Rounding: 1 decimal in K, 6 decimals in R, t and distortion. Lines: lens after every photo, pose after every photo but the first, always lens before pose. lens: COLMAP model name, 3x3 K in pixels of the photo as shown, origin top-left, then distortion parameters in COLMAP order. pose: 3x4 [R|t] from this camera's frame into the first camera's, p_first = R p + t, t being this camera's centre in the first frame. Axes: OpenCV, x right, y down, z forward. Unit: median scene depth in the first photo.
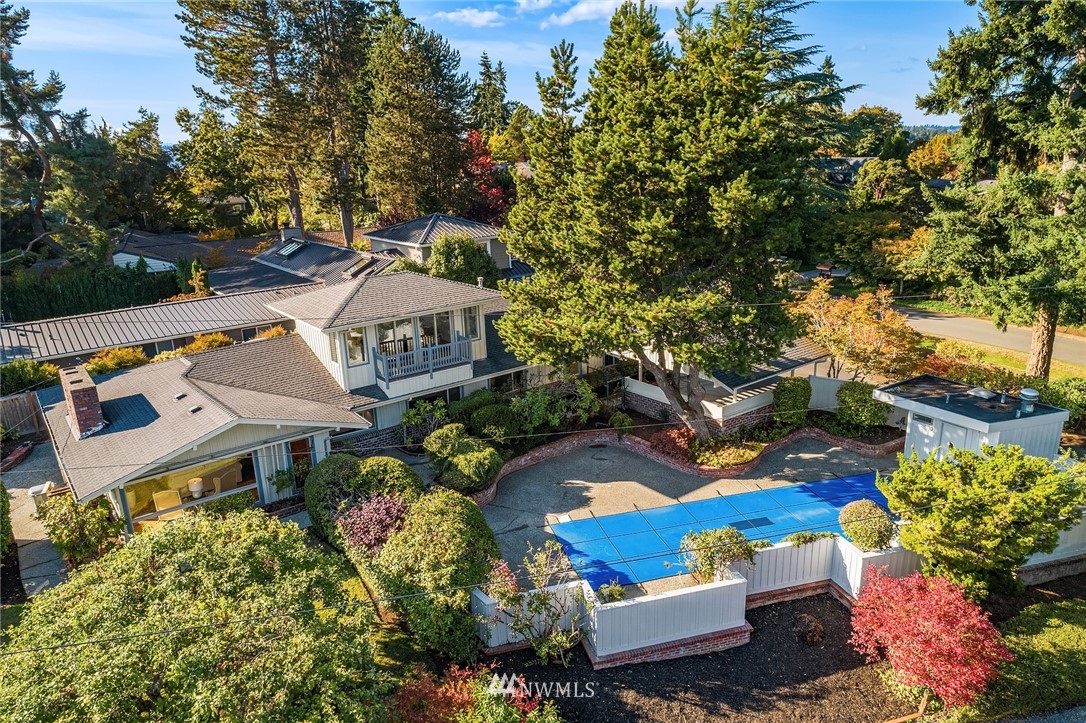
lens RADIAL K [[735.7, 0, 543.0], [0, 735.7, 361.5], [0, 0, 1]] dist [-0.002506, 0.003048]
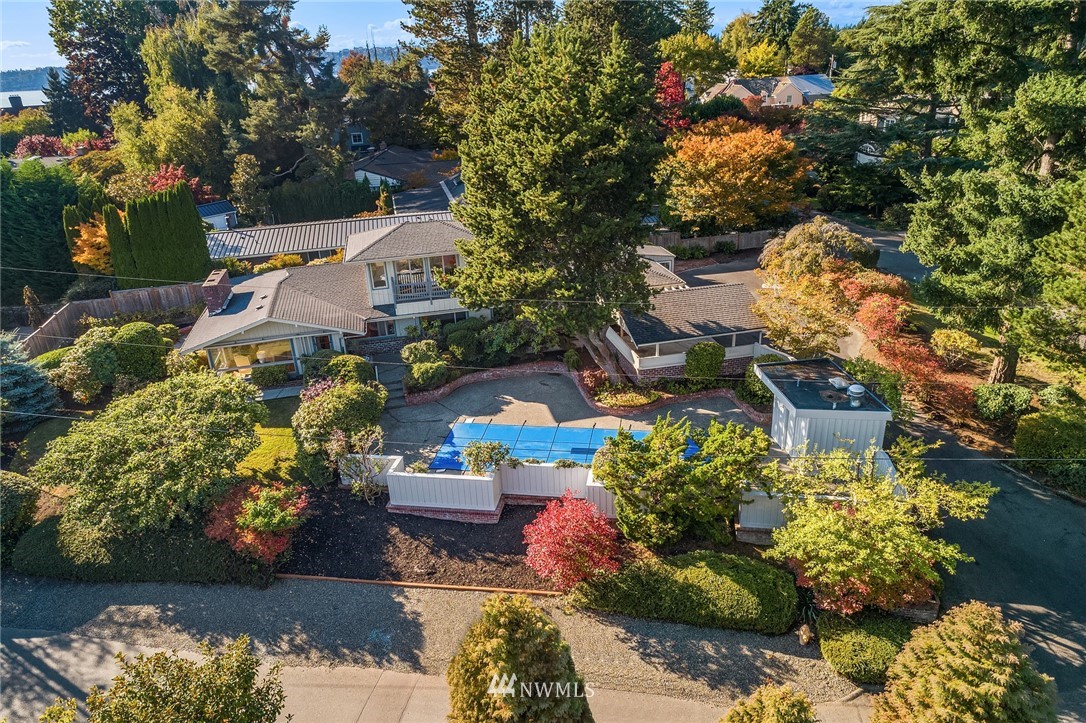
lens RADIAL K [[735.7, 0, 543.0], [0, 735.7, 361.5], [0, 0, 1]] dist [-0.002506, 0.003048]
pose [[0.905539, 0.156503, -0.394342, 0.600572], [-0.102829, 0.982723, 0.153887, -0.105879], [0.411613, -0.098801, 0.905987, -0.154328]]
